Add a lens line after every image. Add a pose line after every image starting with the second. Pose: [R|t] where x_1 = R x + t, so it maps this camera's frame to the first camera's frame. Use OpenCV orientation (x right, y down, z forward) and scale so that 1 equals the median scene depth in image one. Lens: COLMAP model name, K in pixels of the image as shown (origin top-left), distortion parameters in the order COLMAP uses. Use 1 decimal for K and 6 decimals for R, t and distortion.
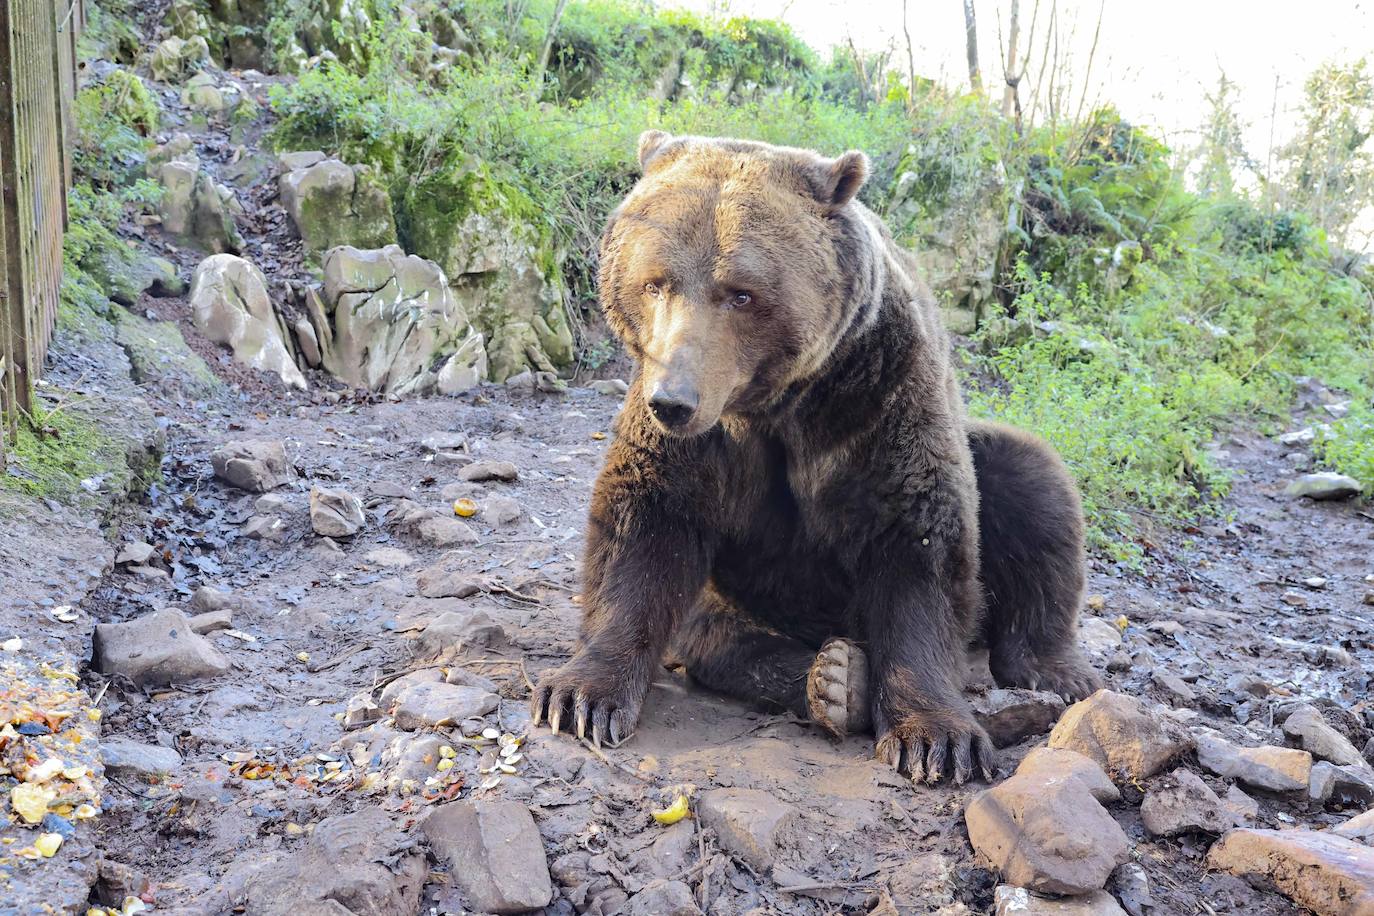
lens RADIAL K [[1090.9, 0, 705.2], [0, 1090.9, 450.8], [0, 0, 1]] dist [0.003479, 0.004747]
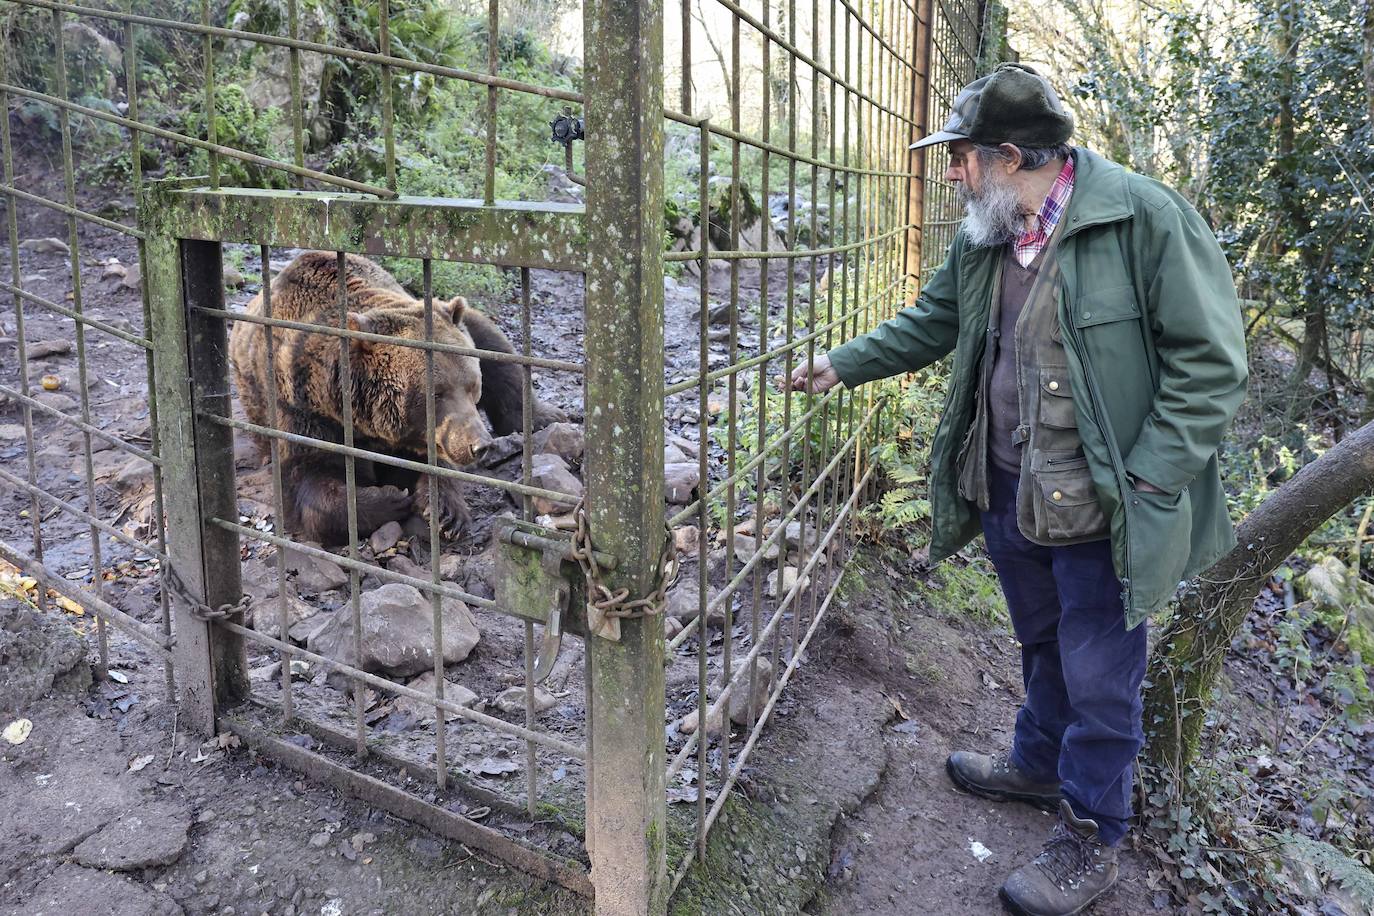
lens RADIAL K [[1051.8, 0, 655.4], [0, 1051.8, 246.8], [0, 0, 1]] dist [-0.004733, 0.002788]
pose [[0.807809, -0.105080, 0.580002, -0.148557], [0.079228, 0.994409, 0.069813, -0.059247], [-0.584095, -0.010443, 0.811618, -0.183828]]
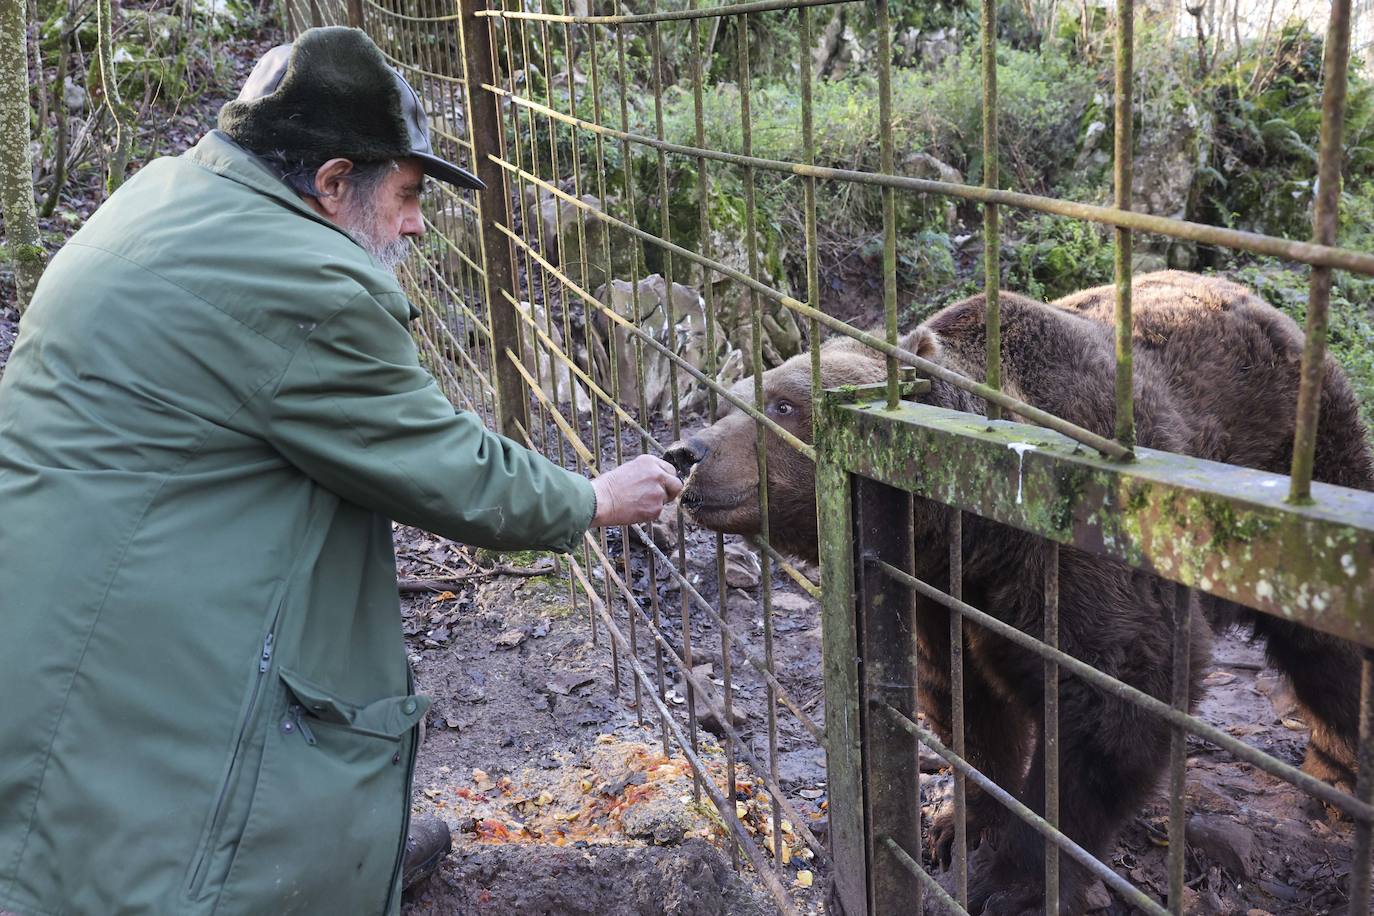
lens RADIAL K [[1138.5, 0, 687.5], [0, 1138.5, 445.0], [0, 0, 1]] dist [0.001389, 0.006801]
pose [[0.992047, -0.060835, -0.110194, -0.100560], [0.069254, 0.994831, 0.074258, -0.073933], [0.105107, -0.081299, 0.991132, -0.113231]]
